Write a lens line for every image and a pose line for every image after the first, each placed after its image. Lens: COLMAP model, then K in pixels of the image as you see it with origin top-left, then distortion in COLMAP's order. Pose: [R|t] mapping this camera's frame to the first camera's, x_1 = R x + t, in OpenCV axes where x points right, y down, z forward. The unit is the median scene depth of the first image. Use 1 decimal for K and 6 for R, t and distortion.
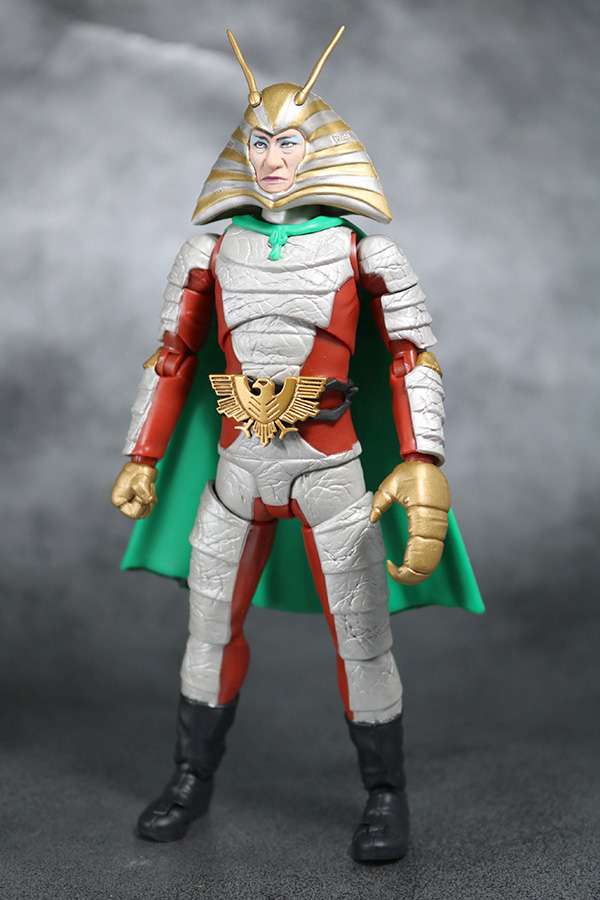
lens RADIAL K [[2073.6, 0, 300.0], [0, 2073.6, 450.0], [0, 0, 1]] dist [-0.012635, -0.013715]
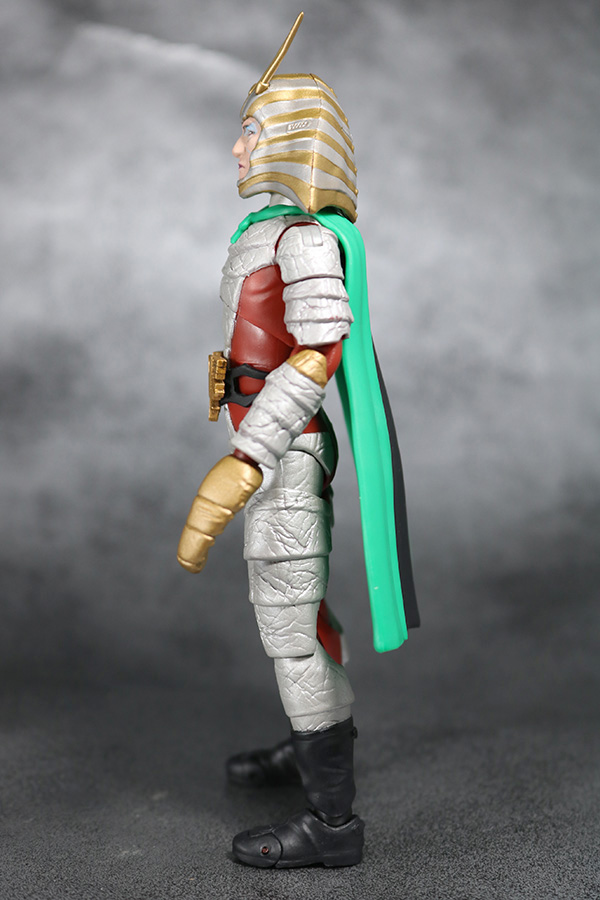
lens RADIAL K [[1755.9, 0, 299.9], [0, 1755.9, 471.3], [0, 0, 1]] dist [-0.025091, -0.339396]
pose [[0.999968, 0.007943, 0.000428, 0.001287], [-0.007951, 0.999652, 0.025135, -0.004584], [-0.000228, -0.025137, 0.999684, 0.121383]]
